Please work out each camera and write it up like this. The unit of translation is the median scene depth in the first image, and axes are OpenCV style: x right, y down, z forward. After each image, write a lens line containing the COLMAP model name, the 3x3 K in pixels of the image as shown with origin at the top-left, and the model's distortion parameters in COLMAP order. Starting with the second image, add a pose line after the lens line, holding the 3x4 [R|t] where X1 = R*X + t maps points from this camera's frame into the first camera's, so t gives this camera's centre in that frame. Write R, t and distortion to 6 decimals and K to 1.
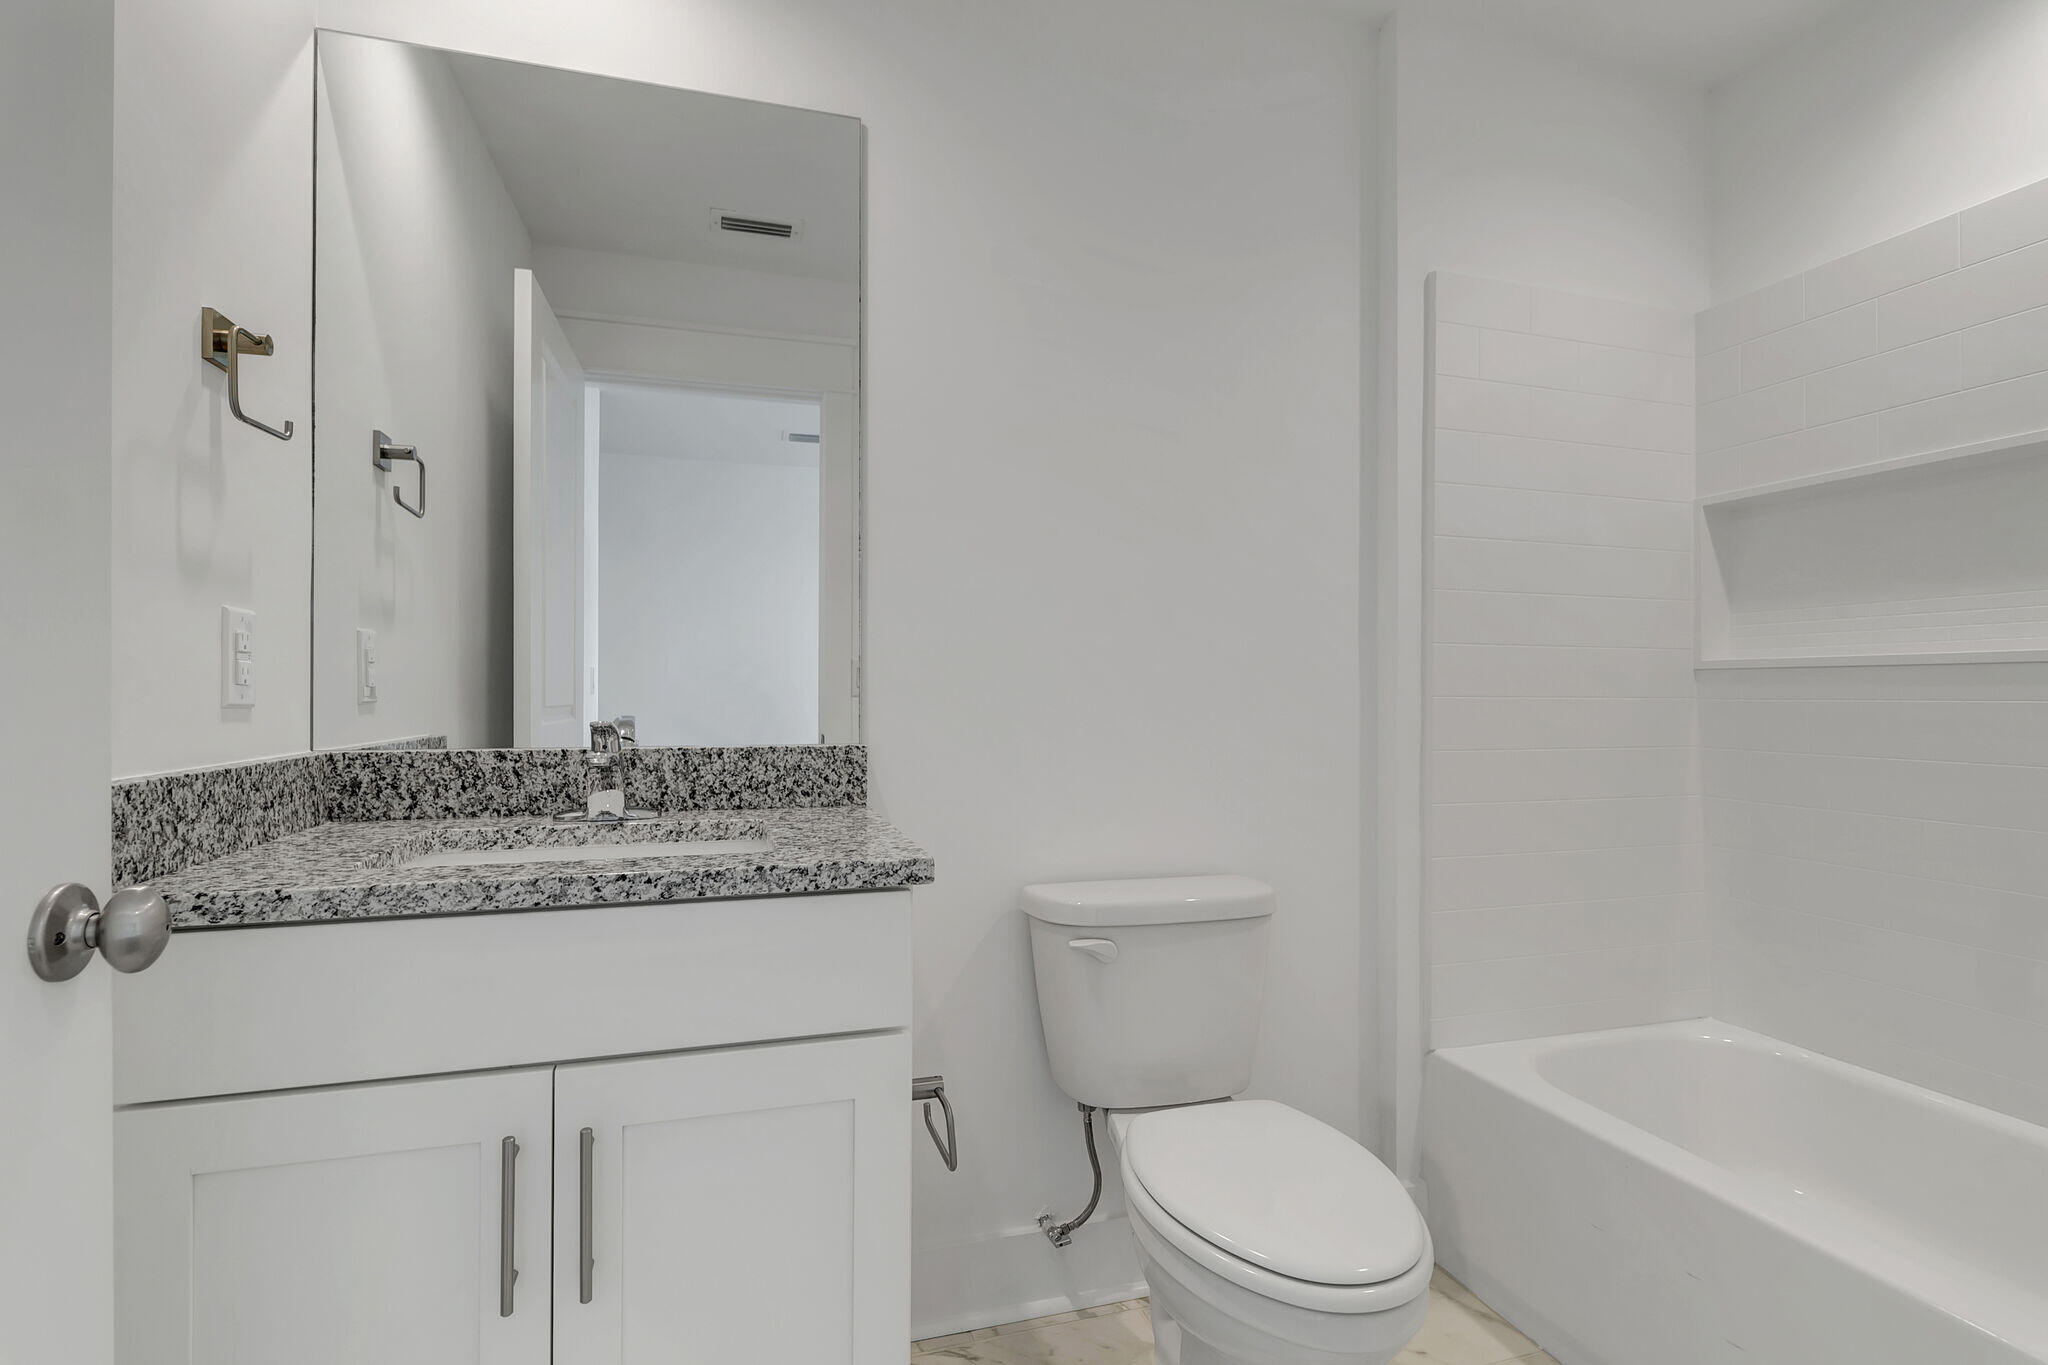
lens RADIAL K [[978.1, 0, 1024.0], [0, 978.1, 682.5], [0, 0, 1]] dist [-0.002648, -0.000367]
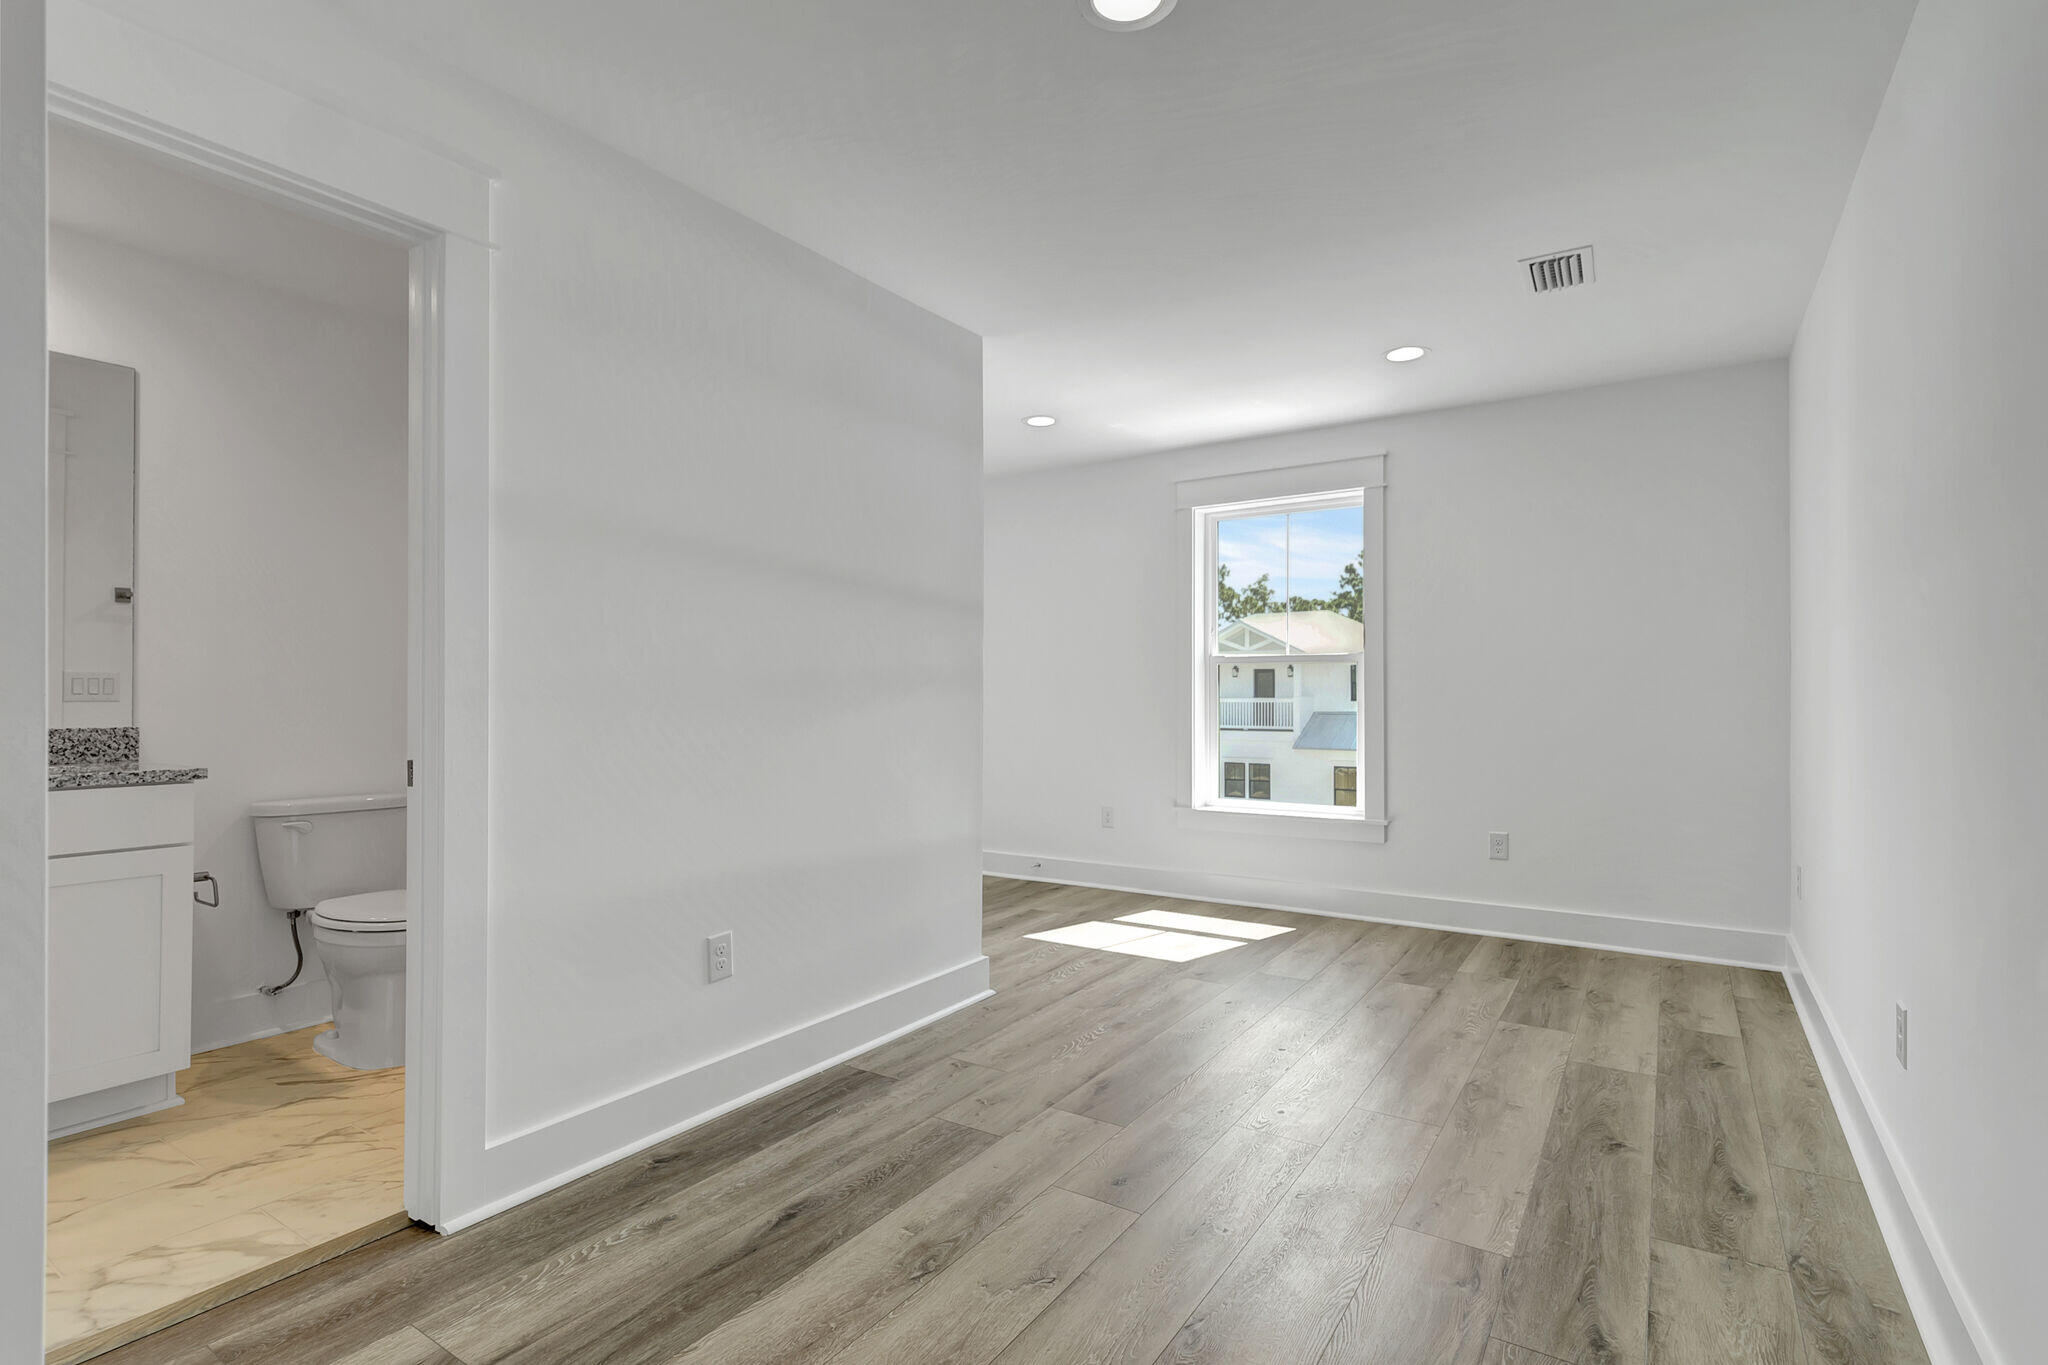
lens RADIAL K [[978.1, 0, 1024.0], [0, 978.1, 682.5], [0, 0, 1]] dist [-0.002648, -0.000367]
pose [[0.768253, 0.001916, 0.640143, -0.067472], [0.000969, 0.999991, -0.004157, -0.008404], [-0.640145, 0.003814, 0.768244, -1.549654]]
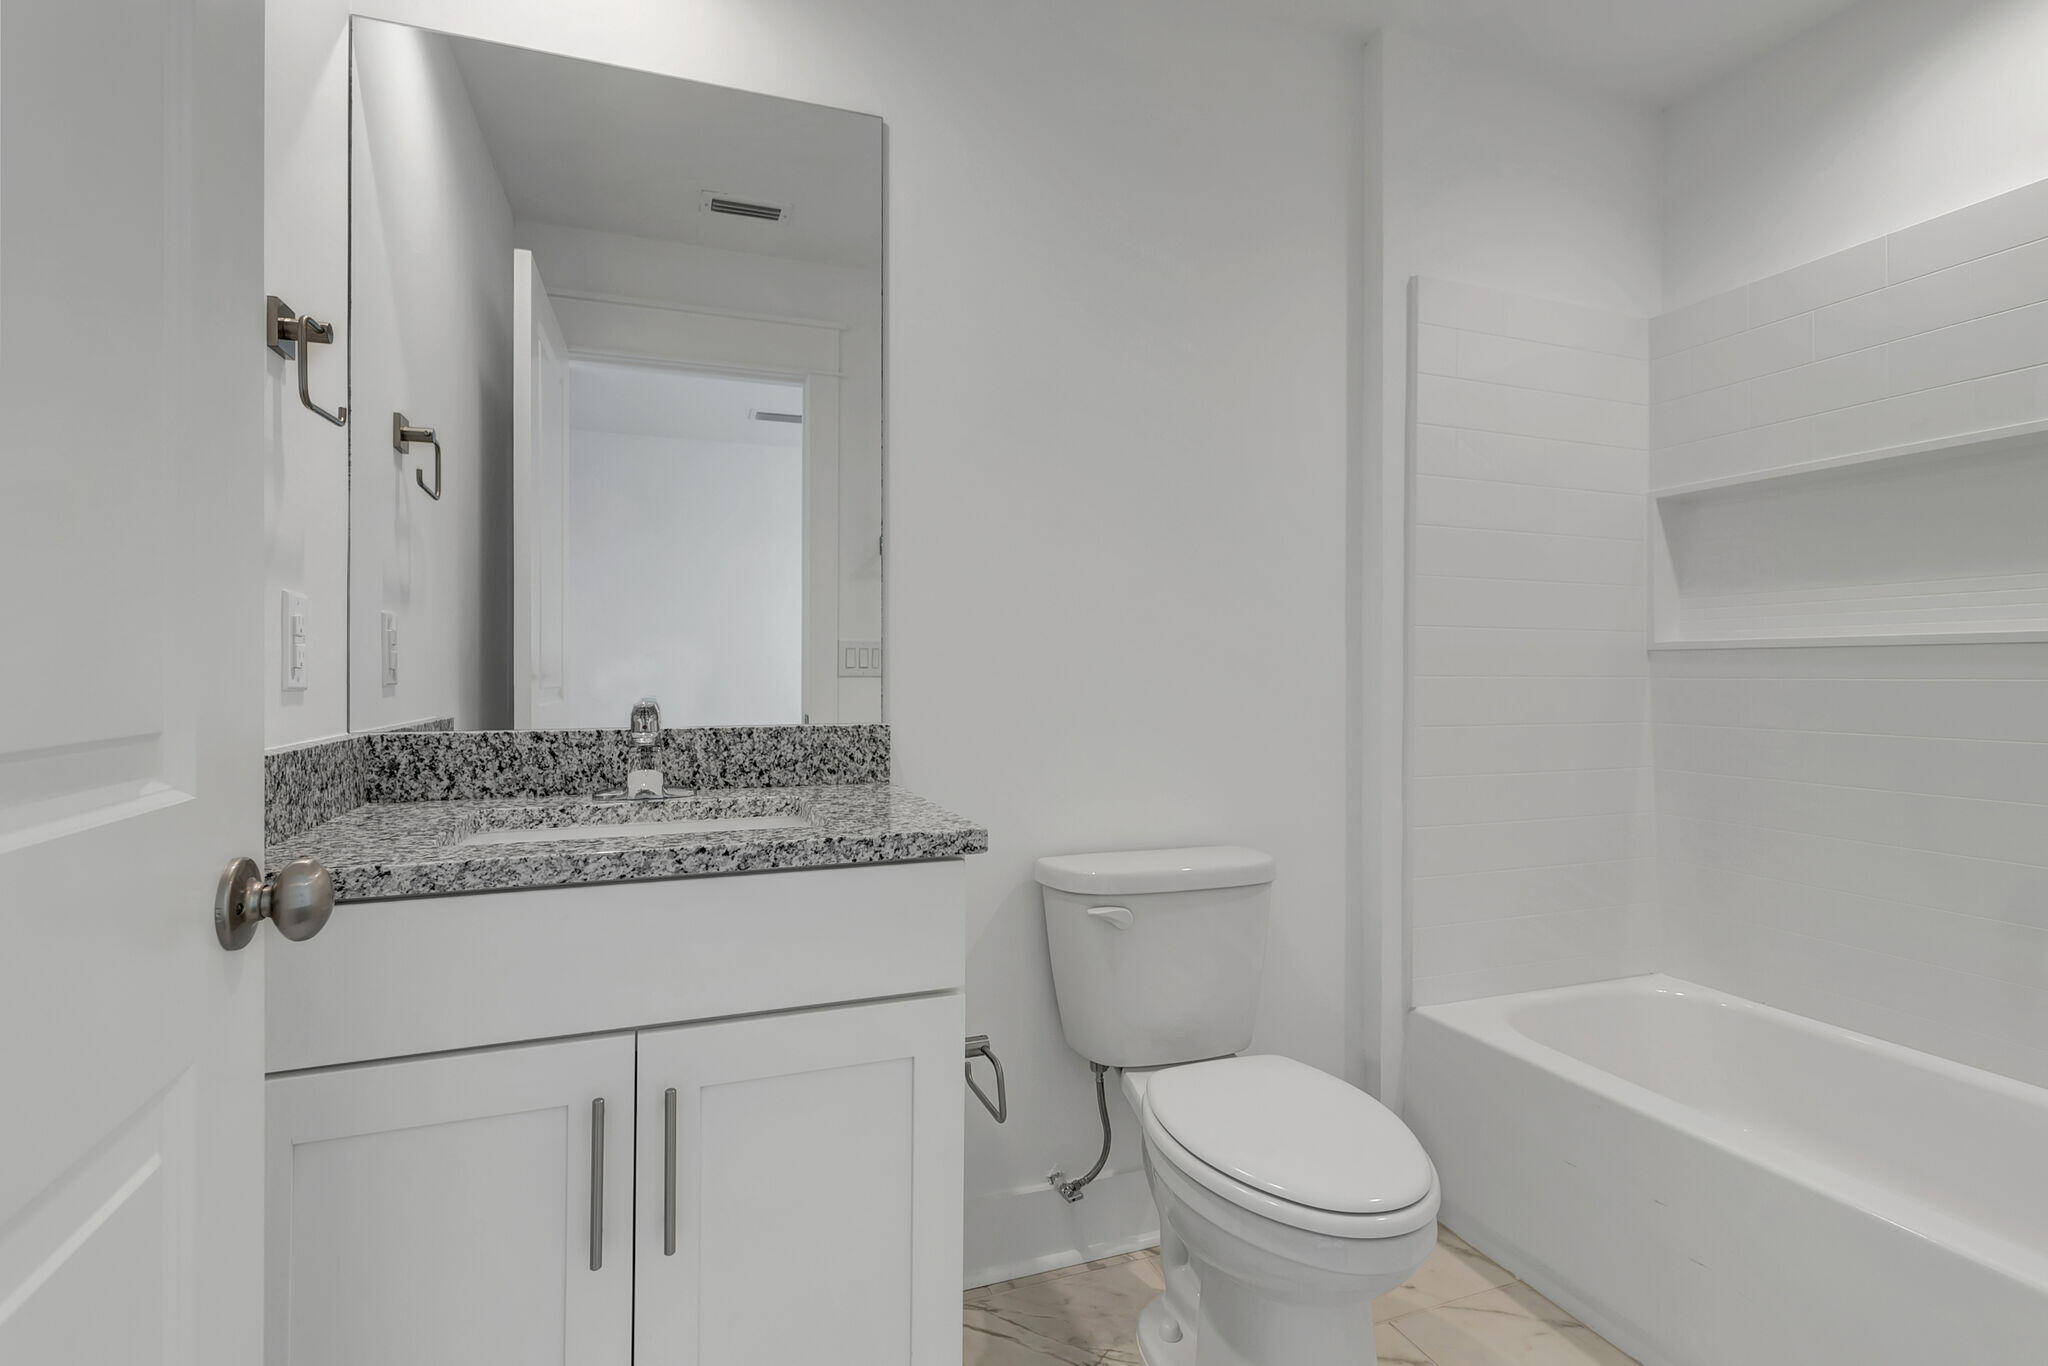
lens RADIAL K [[984.3, 0, 1032.7], [0, 984.3, 666.0], [0, 0, 1]] dist [0.001623, 0.000126]
pose [[0.997801, -0.002126, 0.066250, -0.087796], [0.001838, 0.999989, 0.004409, -0.002226], [-0.066258, -0.004277, 0.997793, -0.056811]]
